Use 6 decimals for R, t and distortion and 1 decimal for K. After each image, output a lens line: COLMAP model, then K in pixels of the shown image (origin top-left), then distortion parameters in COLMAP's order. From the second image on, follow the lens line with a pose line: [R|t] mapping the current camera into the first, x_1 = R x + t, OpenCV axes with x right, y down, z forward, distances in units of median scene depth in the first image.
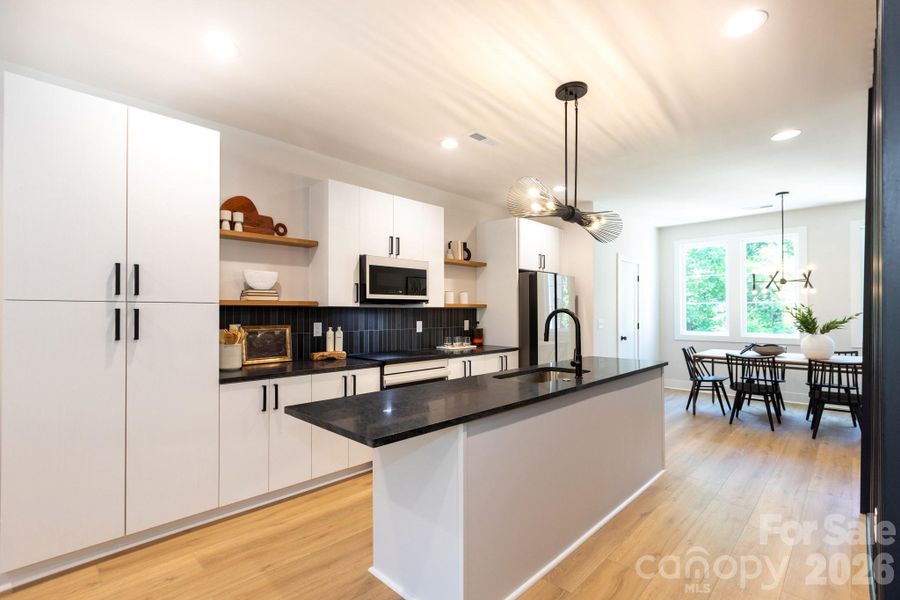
lens RADIAL K [[406.5, 0, 447.2], [0, 406.5, 308.9], [0, 0, 1]] dist [0.001203, 0.001271]
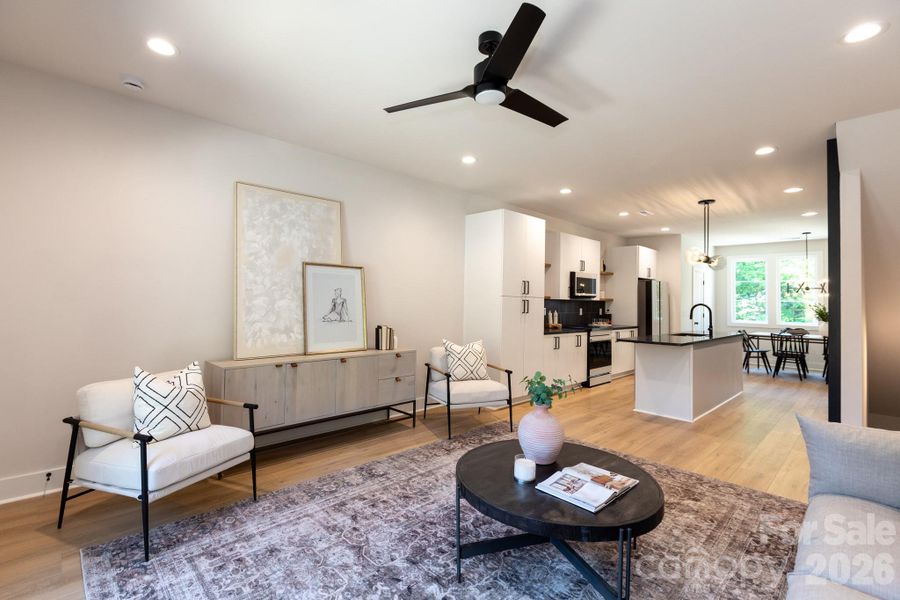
lens RADIAL K [[406.5, 0, 440.2], [0, 406.5, 285.3], [0, 0, 1]] dist [0.001203, 0.001271]
pose [[0.999113, 0.020735, -0.036660, -0.576750], [-0.021860, 0.999294, -0.030545, -0.001037], [0.036001, 0.031319, 0.998861, -0.673148]]
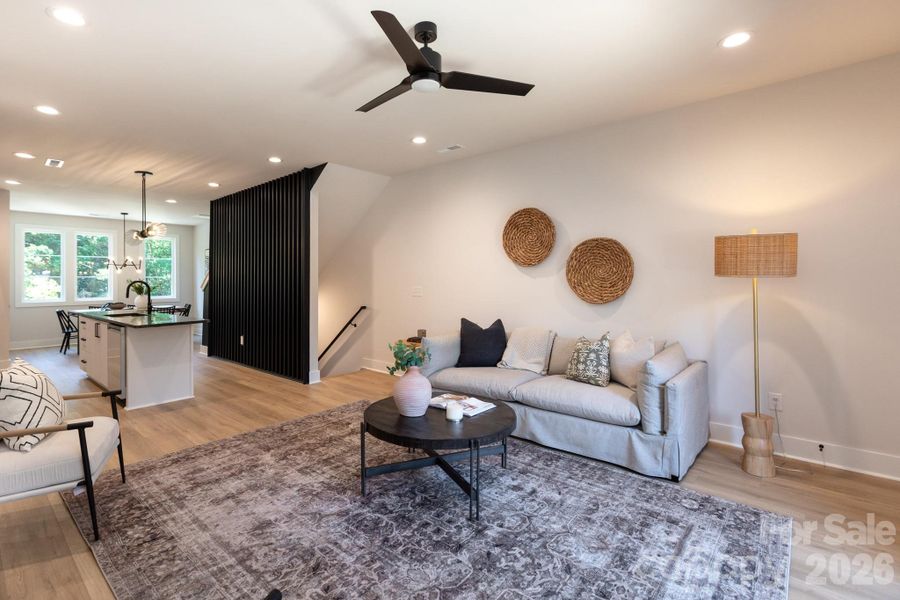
lens RADIAL K [[426.2, 0, 415.7], [0, 426.2, 274.2], [0, 0, 1]] dist [-0.001044, -0.000136]
pose [[-0.034395, 0.017318, 0.999258, -1.063137], [0.002734, 0.999848, -0.017234, 0.004430], [-0.999405, 0.002139, -0.034437, -0.170828]]
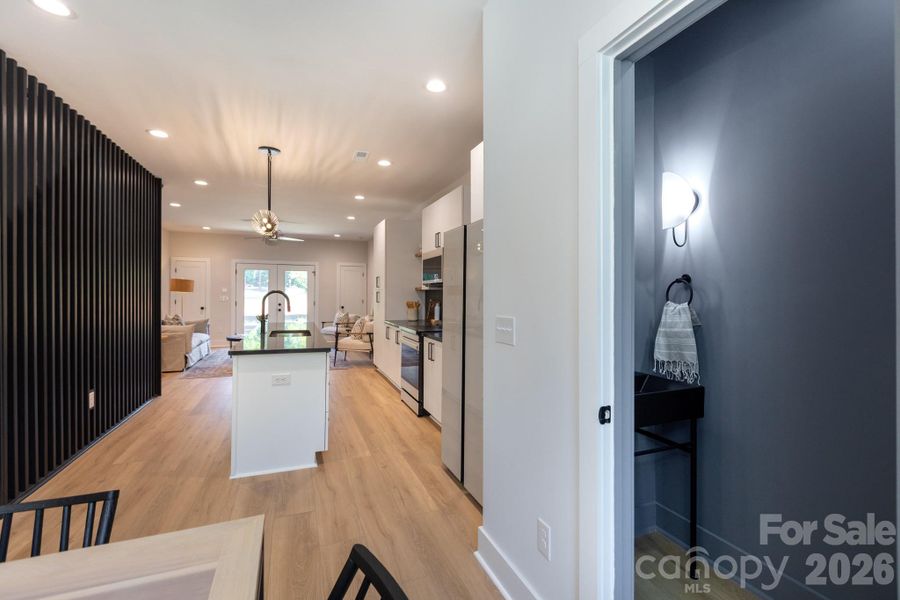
lens RADIAL K [[406.5, 0, 447.8], [0, 406.5, 294.7], [0, 0, 1]] dist [0.001203, 0.001271]
pose [[-0.378594, 0.000176, -0.925563, 0.852118], [0.000674, 1.000000, -0.000085, 0.009912], [0.925562, -0.000656, -0.378594, 1.259503]]
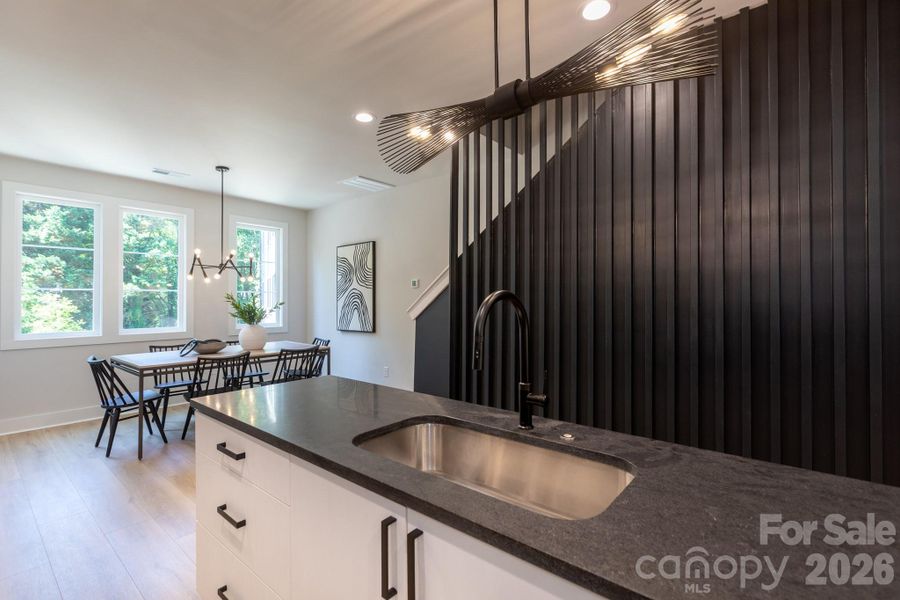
lens RADIAL K [[406.5, 0, 445.4], [0, 406.5, 297.3], [0, 0, 1]] dist [0.001203, 0.001271]
pose [[-0.082262, 0.009656, 0.996564, -0.096989], [-0.001072, 0.999952, -0.009778, 0.006856], [-0.996610, -0.001873, -0.082248, 0.626596]]
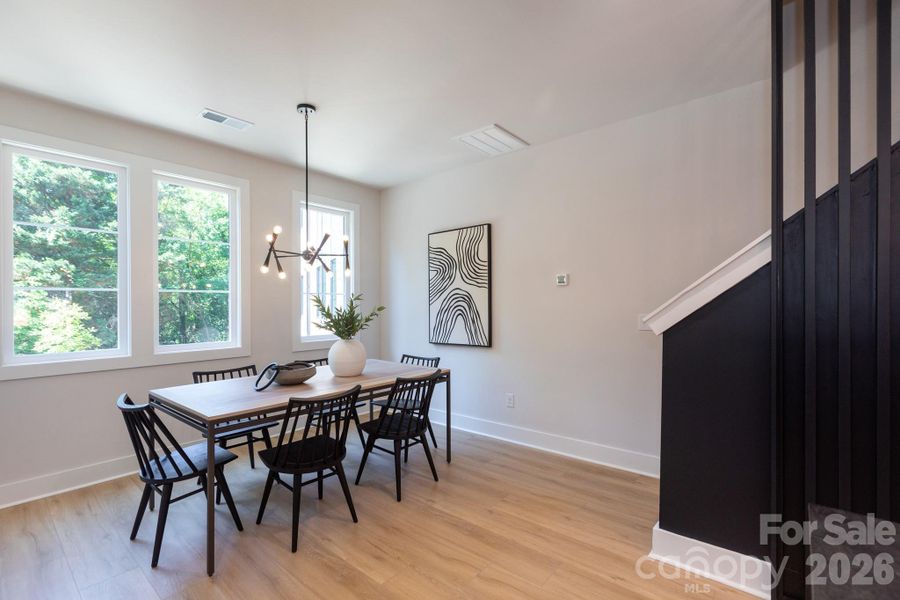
lens RADIAL K [[406.5, 0, 446.7], [0, 406.5, 305.7], [0, 0, 1]] dist [0.001203, 0.001271]
pose [[-0.071748, -0.000692, 0.997423, 0.228008], [0.004694, 0.999988, 0.001031, 0.007442], [-0.997412, 0.004756, -0.071744, 0.889128]]
